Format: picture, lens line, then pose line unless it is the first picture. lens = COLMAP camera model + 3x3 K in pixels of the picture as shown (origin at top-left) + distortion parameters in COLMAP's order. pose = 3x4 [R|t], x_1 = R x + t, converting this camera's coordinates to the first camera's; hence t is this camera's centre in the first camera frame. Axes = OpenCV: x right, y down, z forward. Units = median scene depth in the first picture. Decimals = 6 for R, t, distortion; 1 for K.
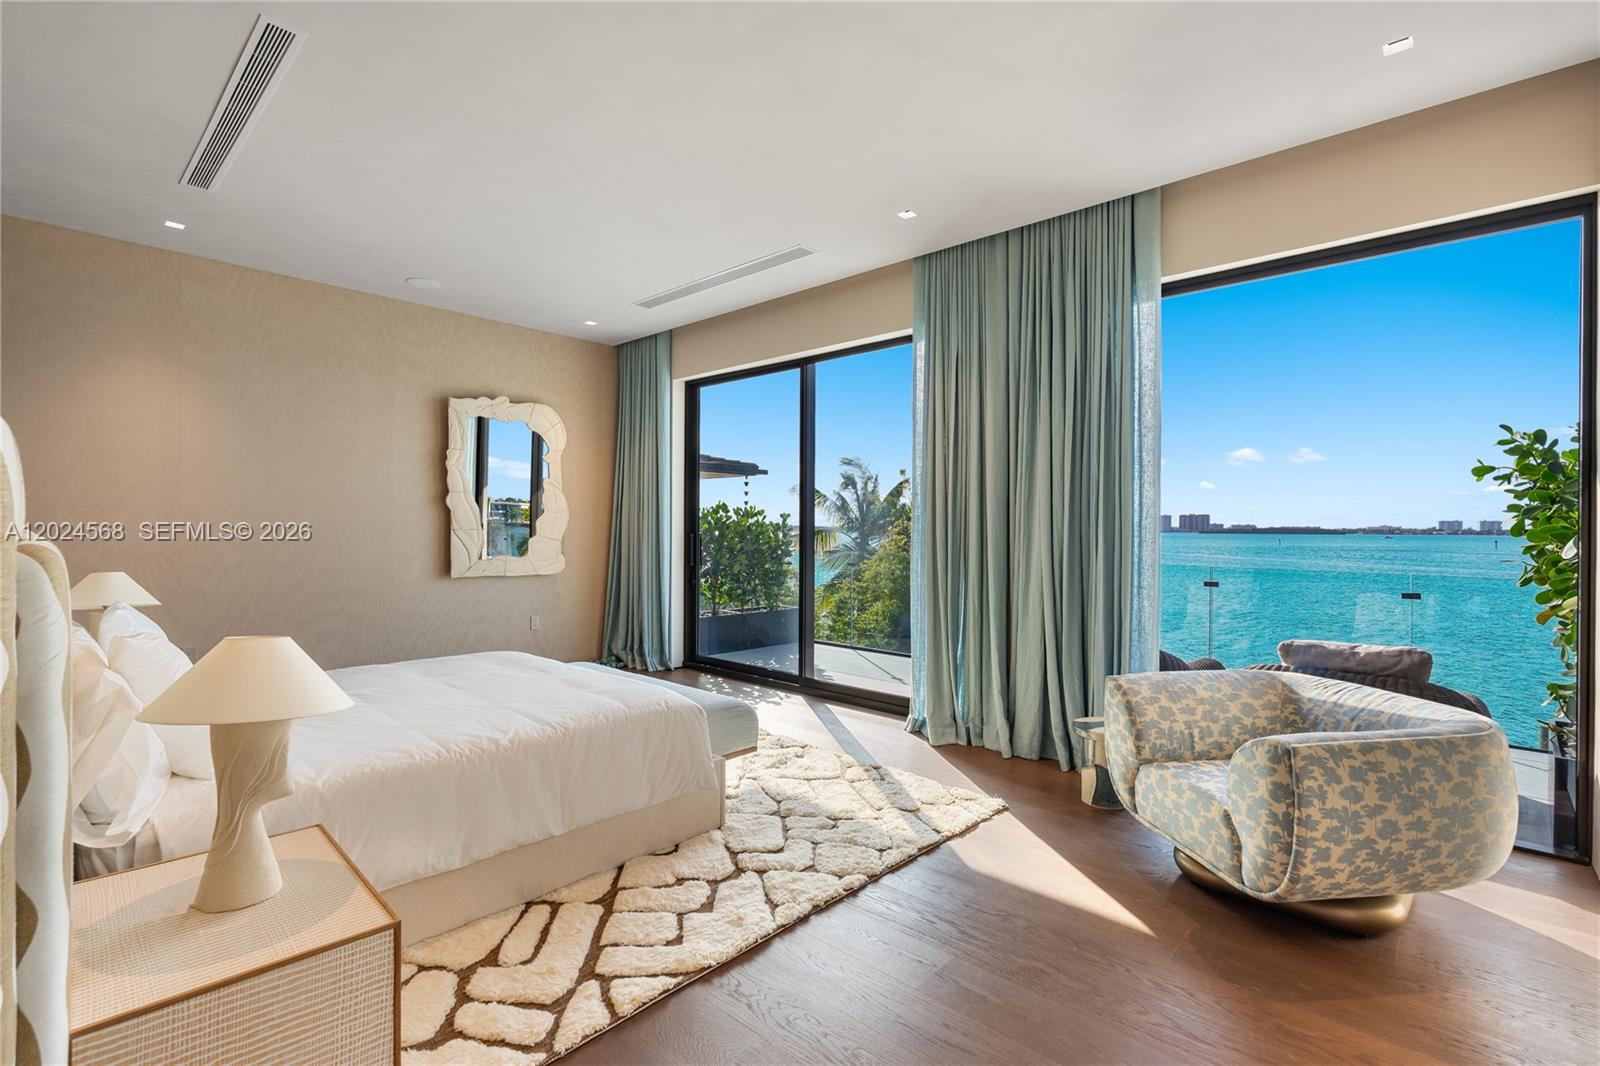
lens RADIAL K [[727.2, 0, 802.1], [0, 727.2, 534.1], [0, 0, 1]] dist [0.000333, -0.000486]
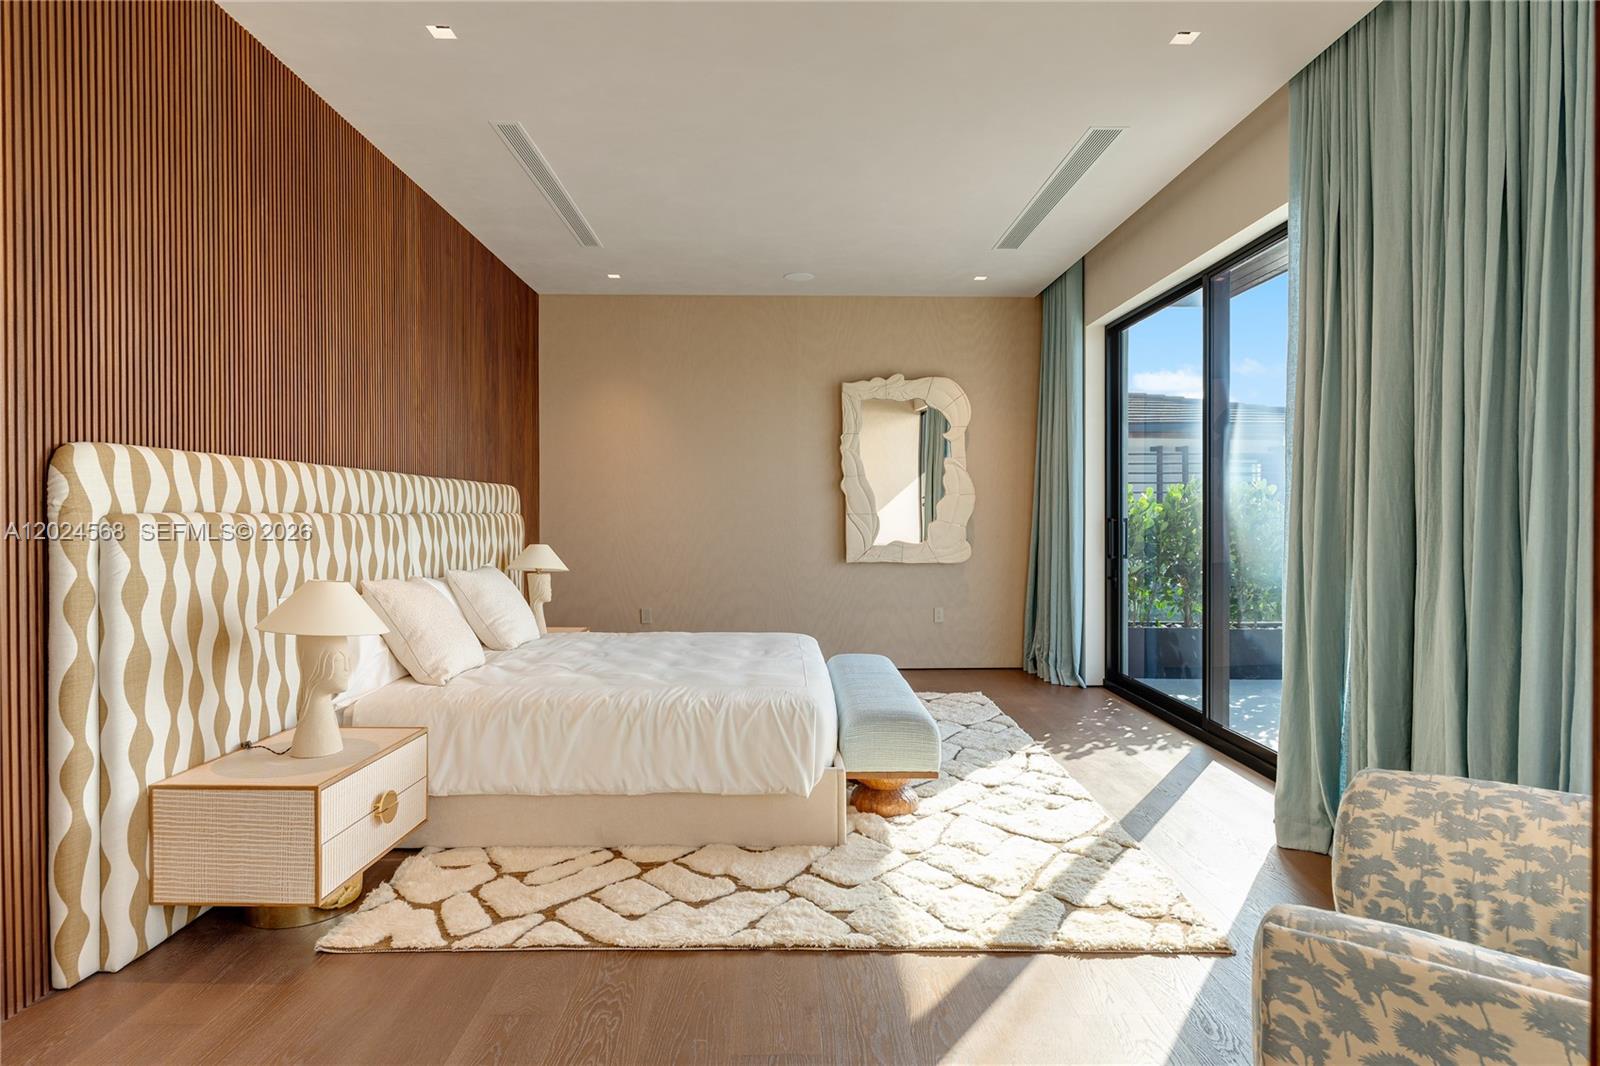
lens RADIAL K [[853.7, 0, 799.3], [0, 853.7, 527.9], [0, 0, 1]] dist [-0.003739, -0.001139]
pose [[0.693971, 0.005747, -0.719980, 0.633719], [-0.002698, 0.999982, 0.005382, 0.013089], [0.719998, -0.001792, 0.693974, 0.267984]]
